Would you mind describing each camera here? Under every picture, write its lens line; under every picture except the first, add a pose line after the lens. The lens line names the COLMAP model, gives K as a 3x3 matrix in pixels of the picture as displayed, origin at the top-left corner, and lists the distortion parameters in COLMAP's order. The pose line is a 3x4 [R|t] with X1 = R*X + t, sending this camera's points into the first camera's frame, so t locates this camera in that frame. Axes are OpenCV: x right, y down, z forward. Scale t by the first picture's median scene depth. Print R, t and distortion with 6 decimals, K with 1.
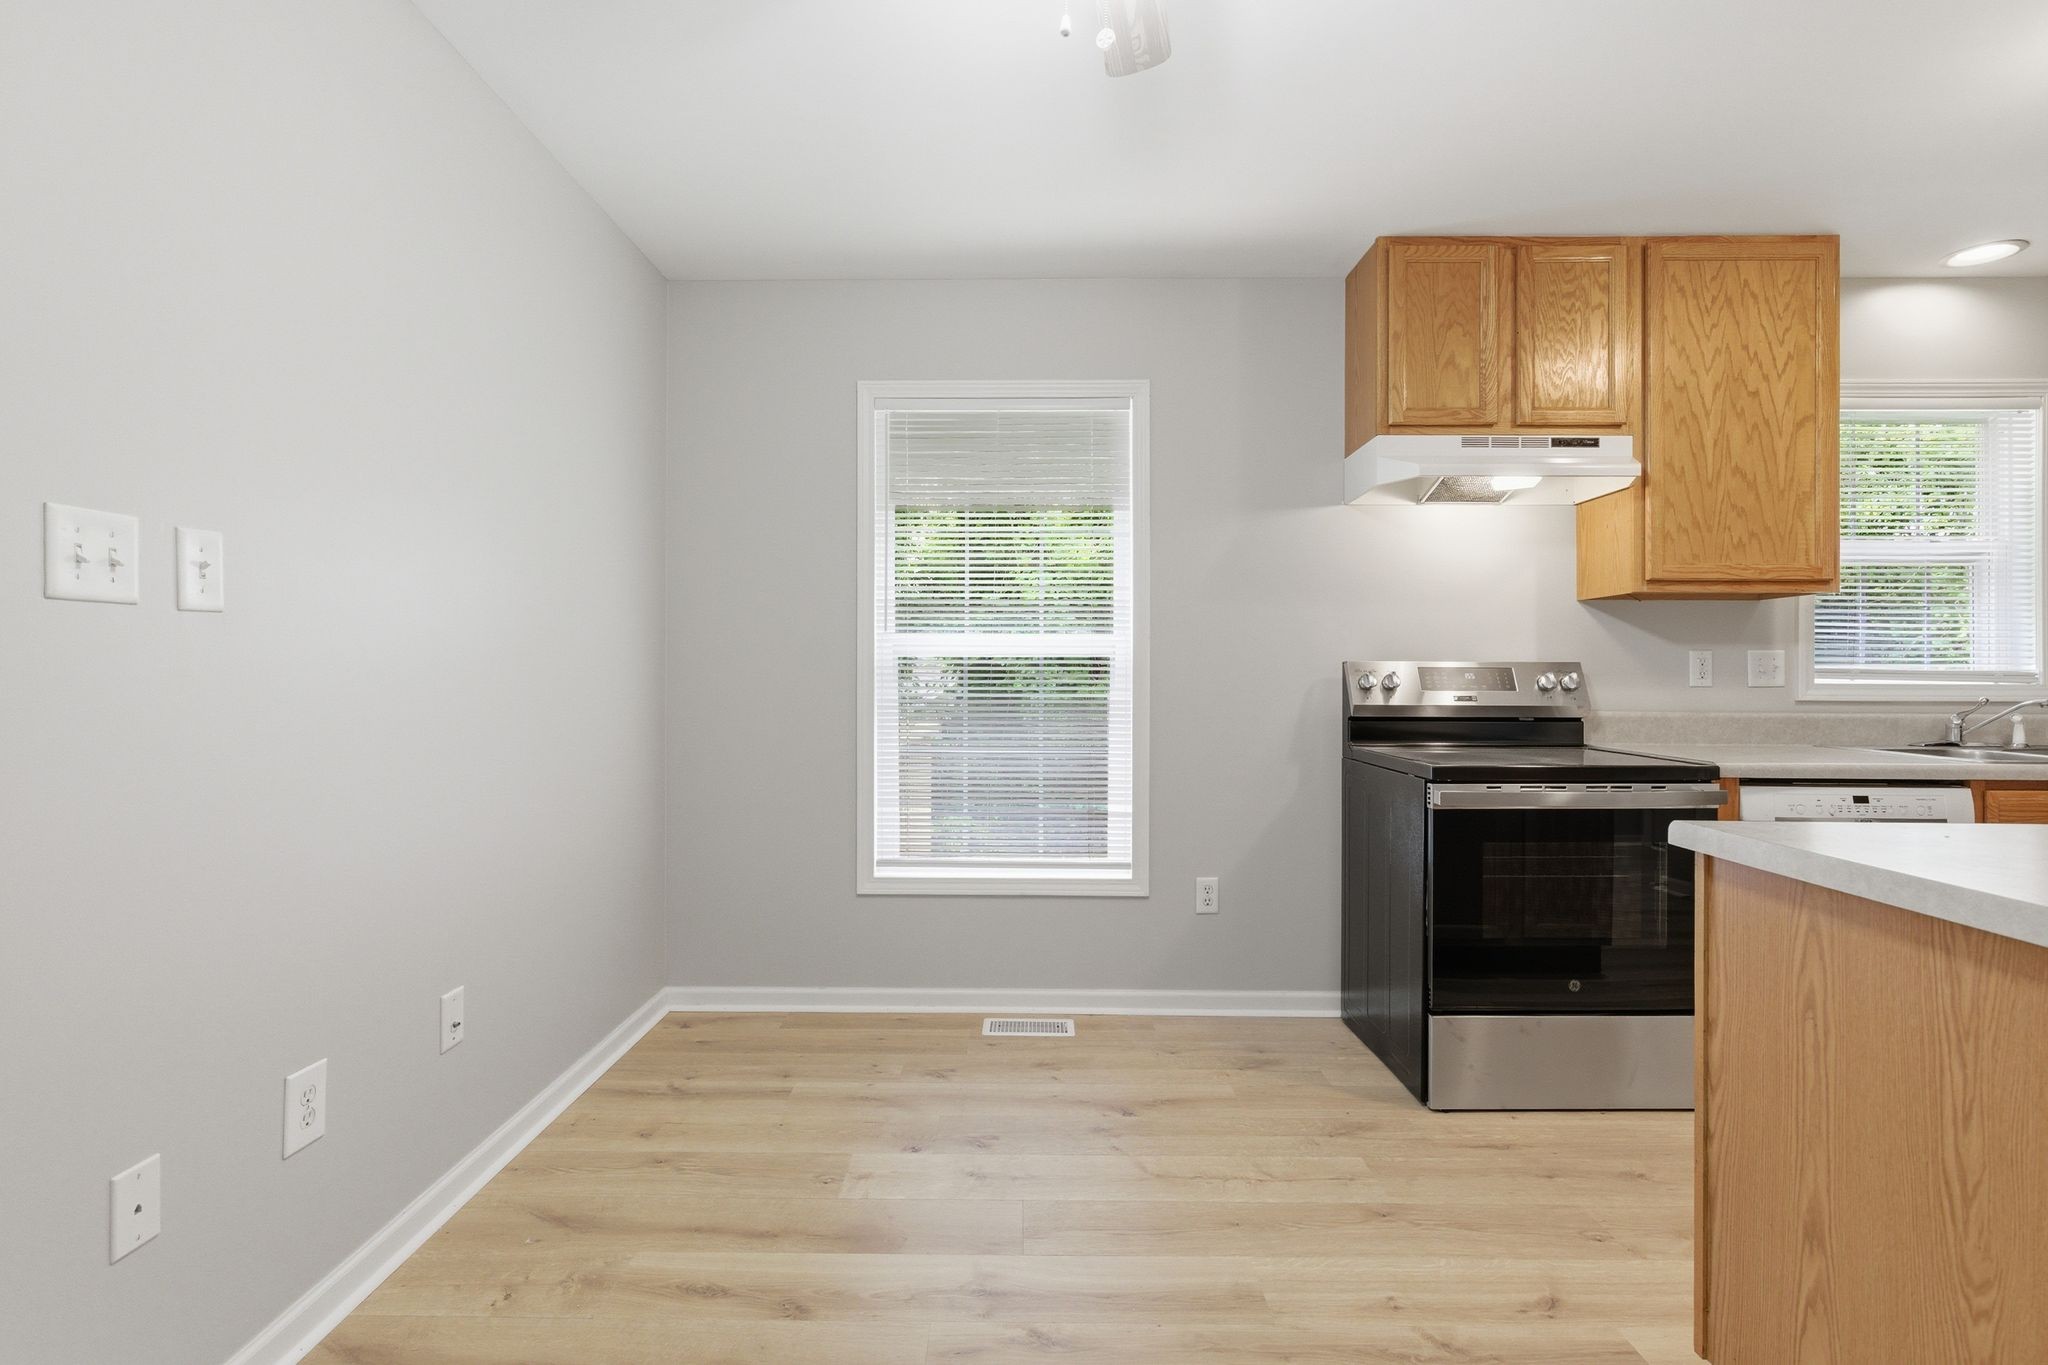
lens RADIAL K [[946.1, 0, 1008.3], [0, 946.1, 670.5], [0, 0, 1]] dist [0.001165, -0.000237]
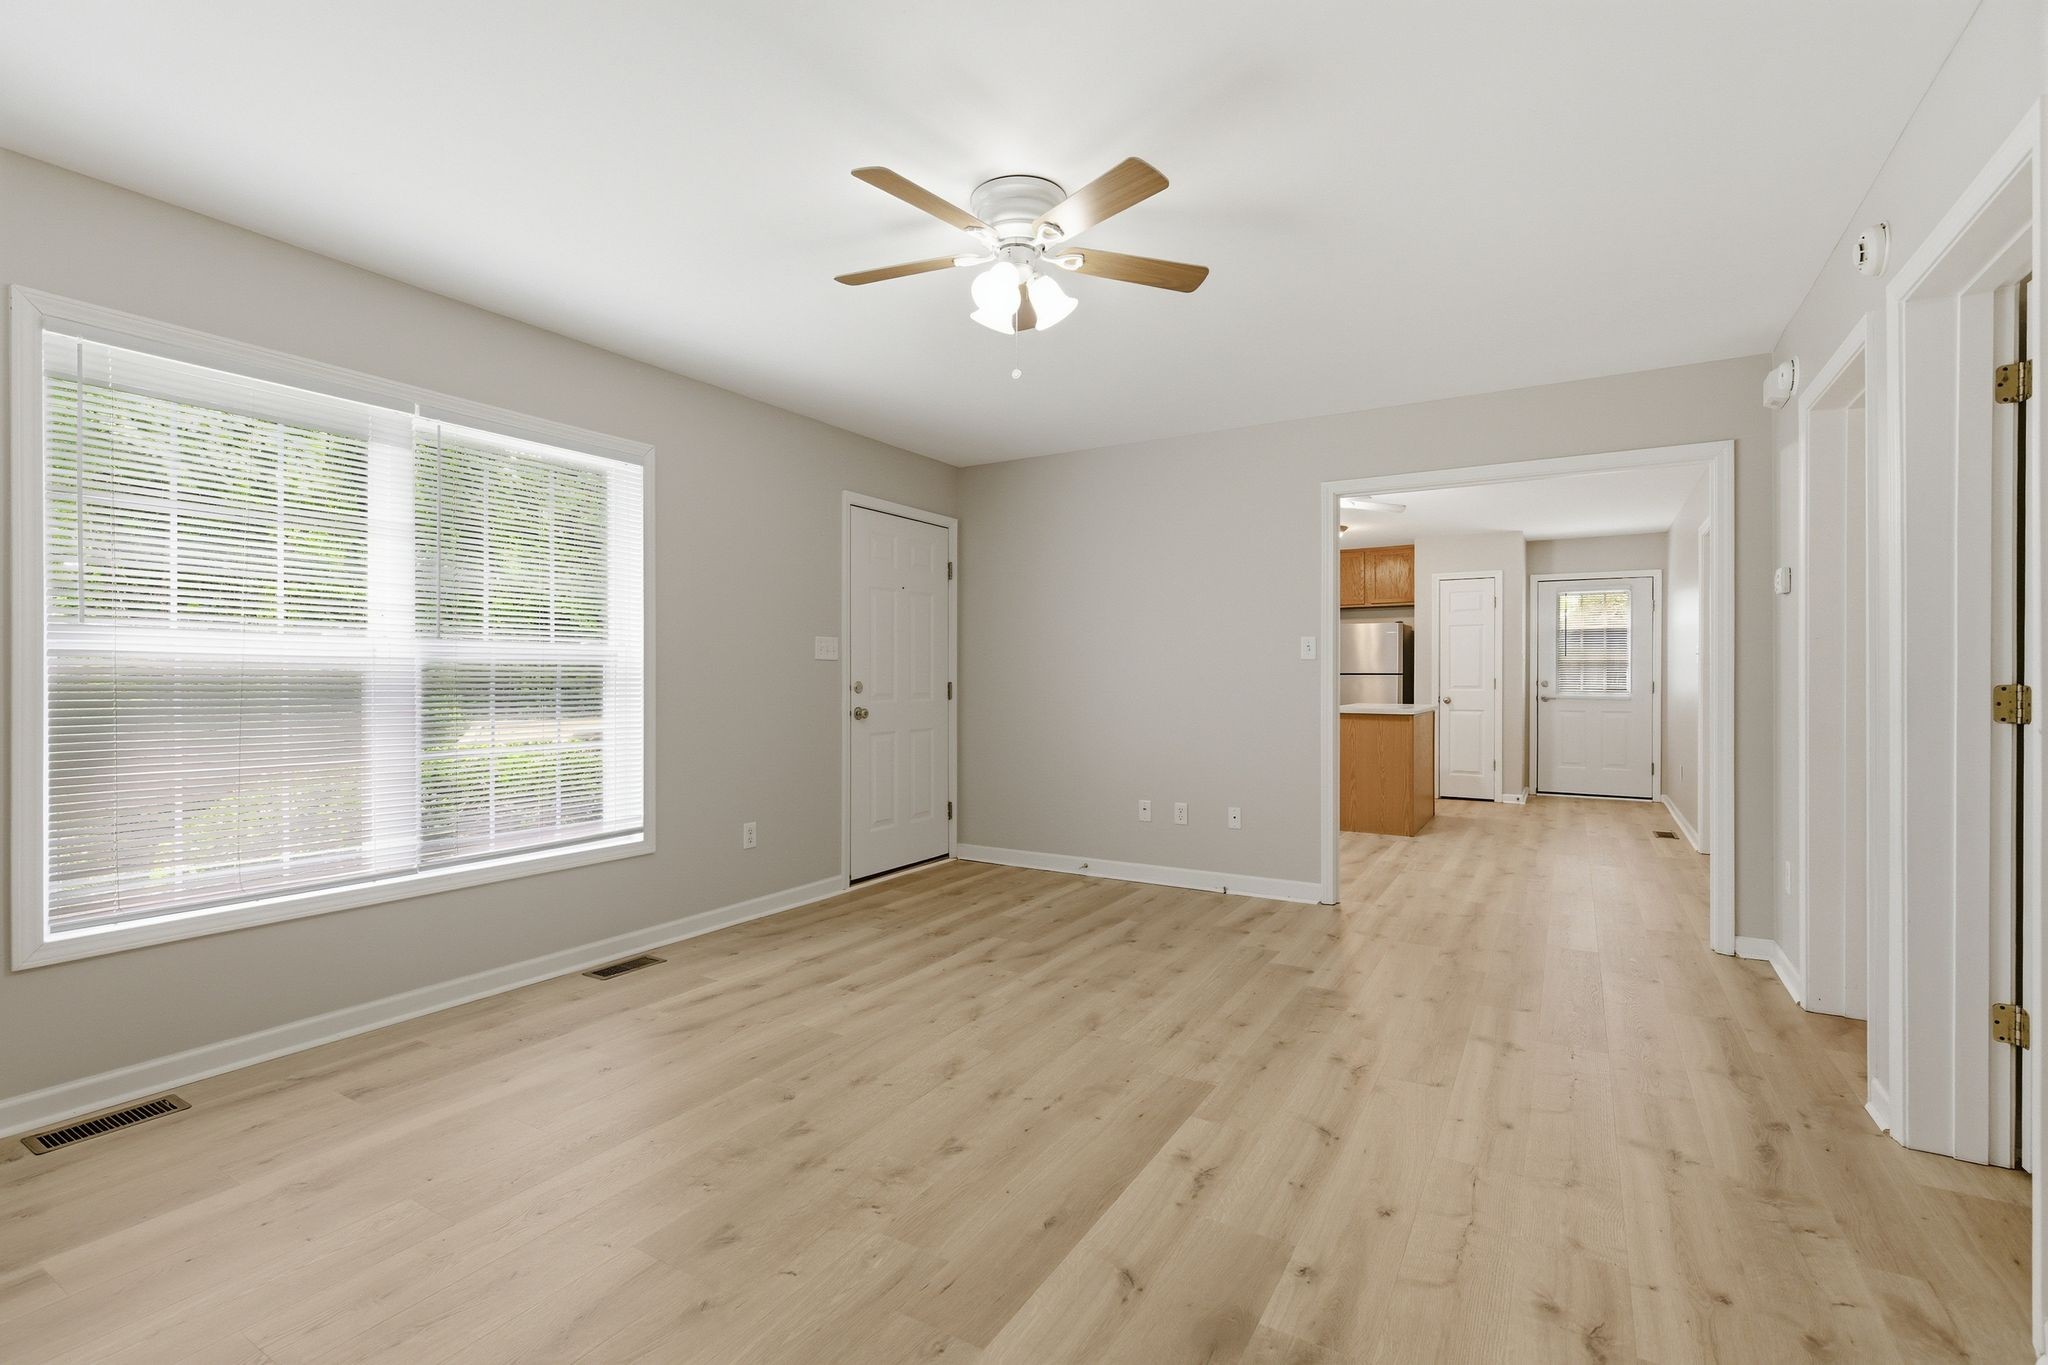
lens RADIAL K [[879.6, 0, 1024.0], [0, 879.6, 682.5], [0, 0, 1]] dist [-0.026139, -0.000064]
pose [[0.520858, -0.011061, 0.853572, -0.665523], [0.000803, 0.999922, 0.012467, -0.005141], [-0.853643, -0.005808, 0.520826, -0.042065]]
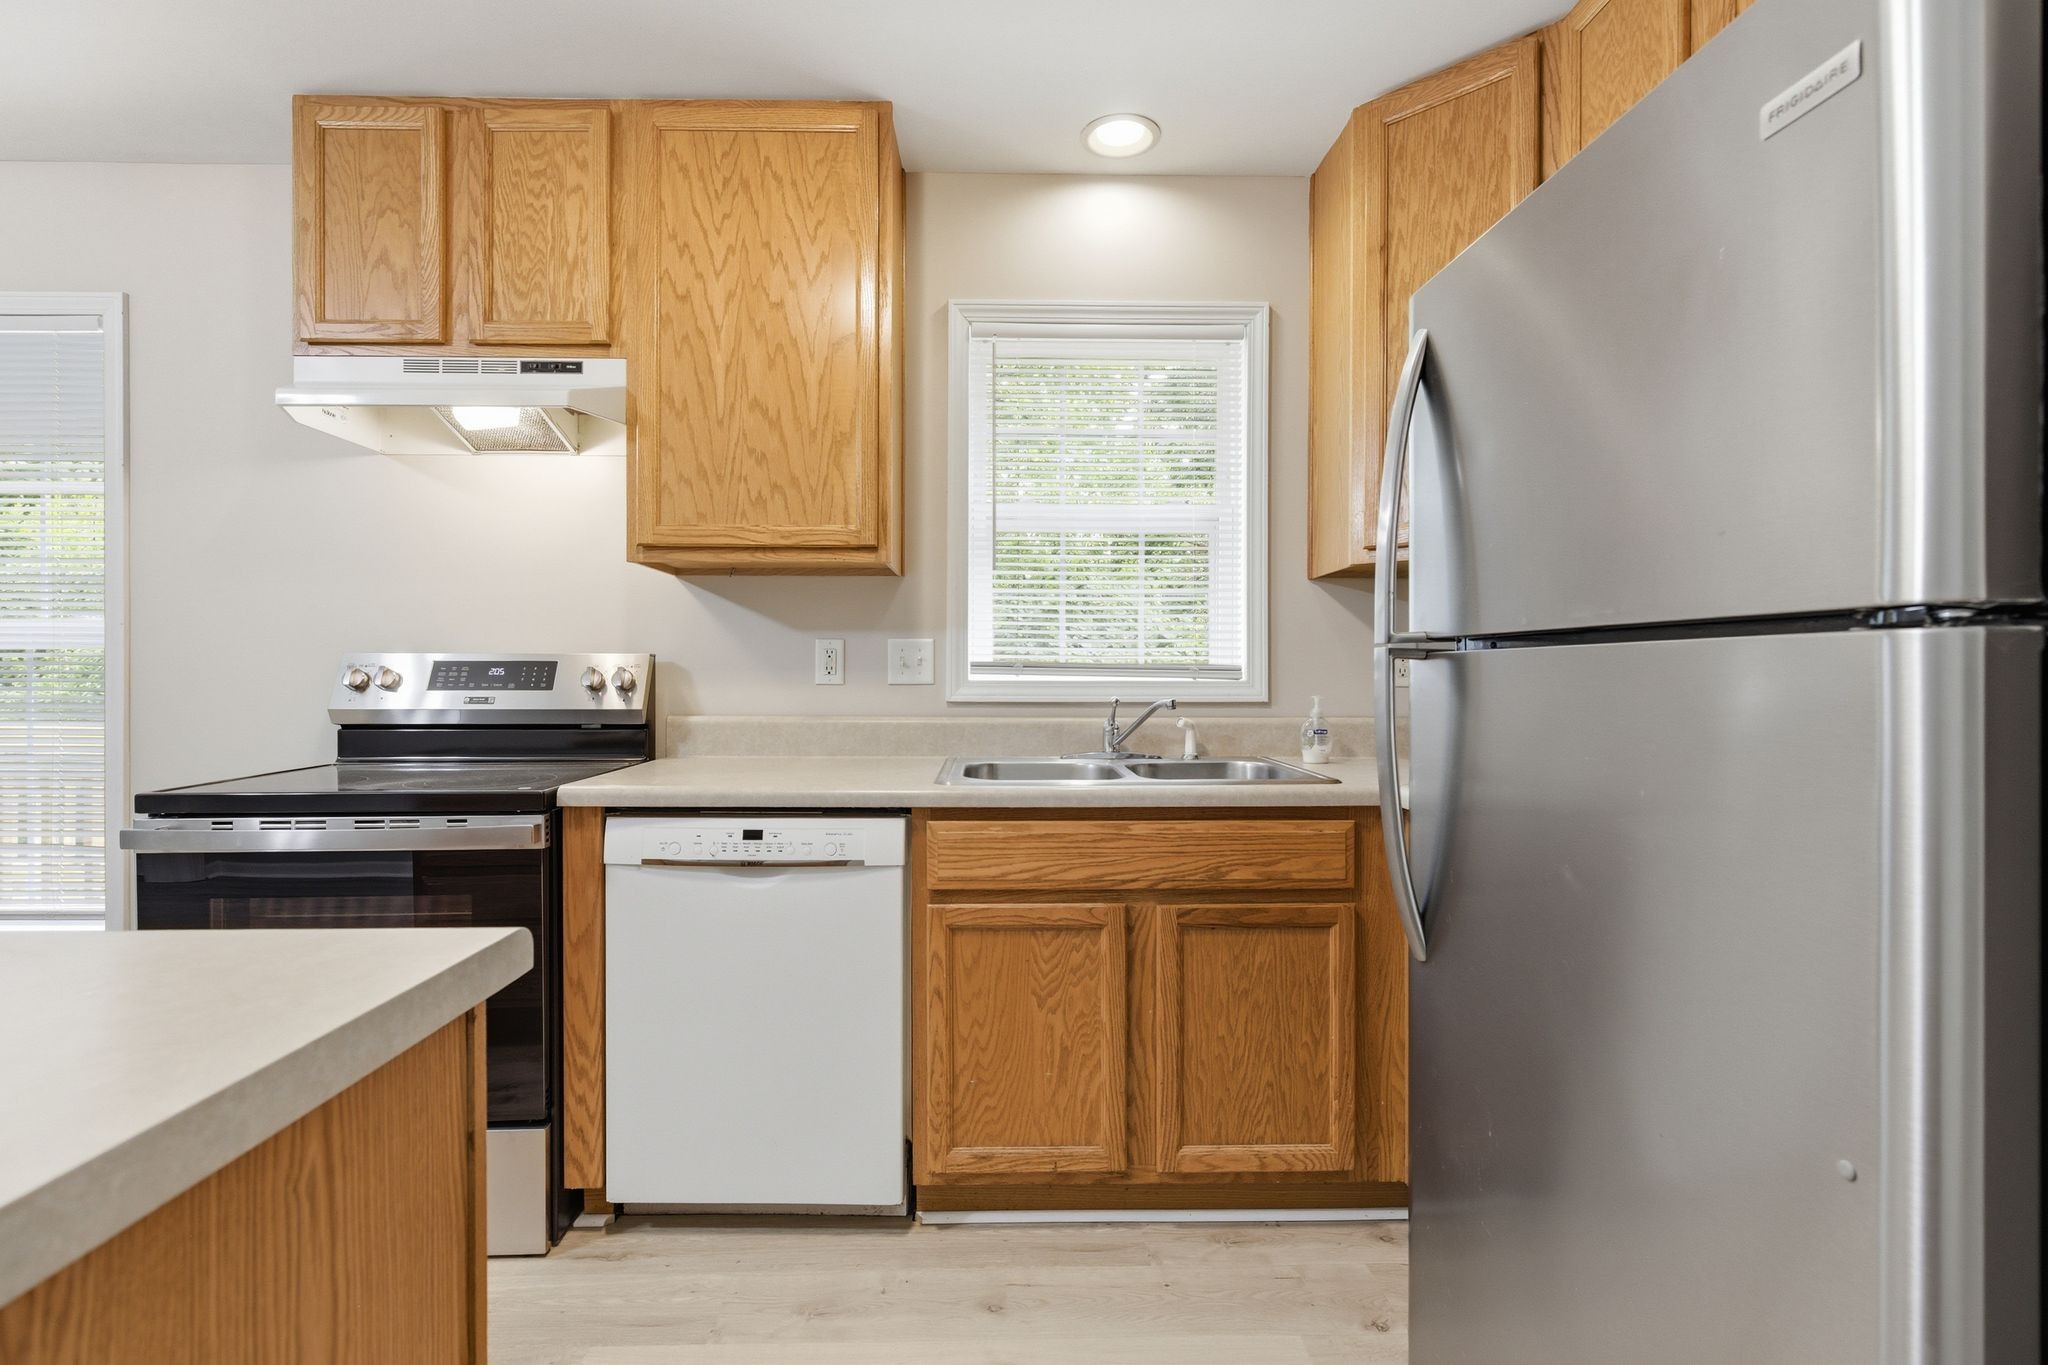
lens RADIAL K [[936.8, 0, 1028.0], [0, 936.8, 680.9], [0, 0, 1]] dist [-0.002974, 0.000391]
pose [[0.999479, -0.002907, 0.032147, 0.963873], [0.002651, 0.999965, 0.007998, 0.008814], [-0.032169, -0.007908, 0.999451, 0.227019]]
